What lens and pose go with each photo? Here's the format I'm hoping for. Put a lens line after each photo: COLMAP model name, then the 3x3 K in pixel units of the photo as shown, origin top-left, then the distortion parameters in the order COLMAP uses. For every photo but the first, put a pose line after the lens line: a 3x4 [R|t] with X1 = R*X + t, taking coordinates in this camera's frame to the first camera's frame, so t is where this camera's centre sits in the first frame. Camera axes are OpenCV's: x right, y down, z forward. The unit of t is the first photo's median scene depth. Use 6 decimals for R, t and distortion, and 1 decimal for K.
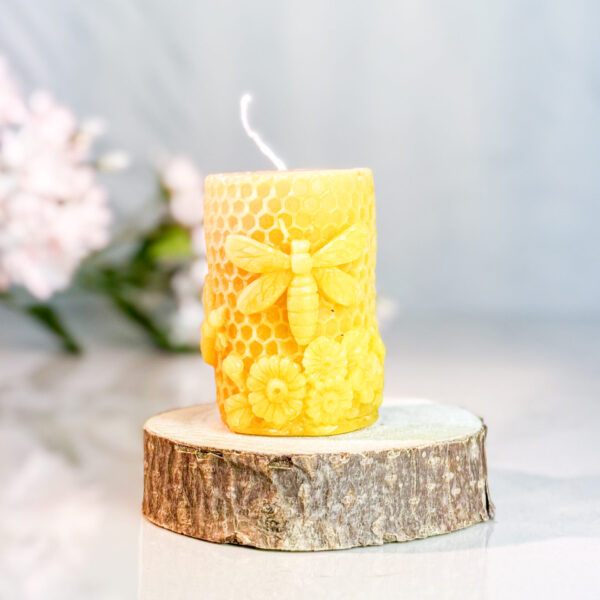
lens RADIAL K [[1508.7, 0, 309.5], [0, 1508.7, 298.9], [0, 0, 1]] dist [0.148648, -0.095445]
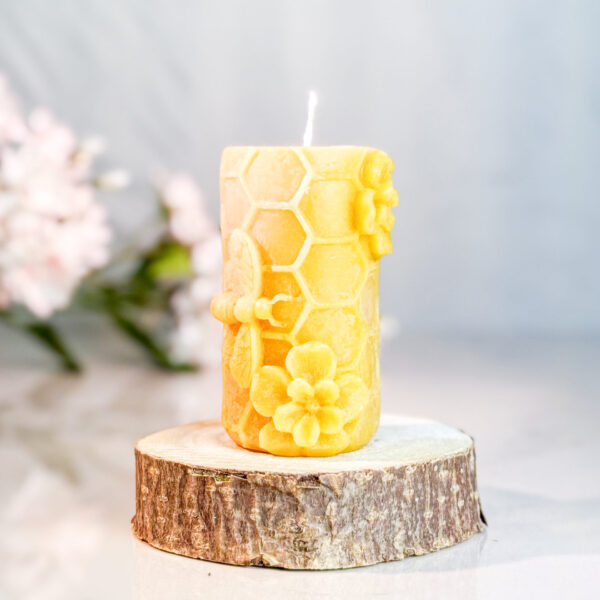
lens RADIAL K [[1508.7, 0, 309.5], [0, 1508.7, 298.9], [0, 0, 1]] dist [0.148648, -0.095445]
pose [[0.979280, -0.016687, 0.201824, -0.213568], [0.018716, 0.999792, -0.008148, -0.004257], [-0.201646, 0.011756, 0.979388, 0.020114]]
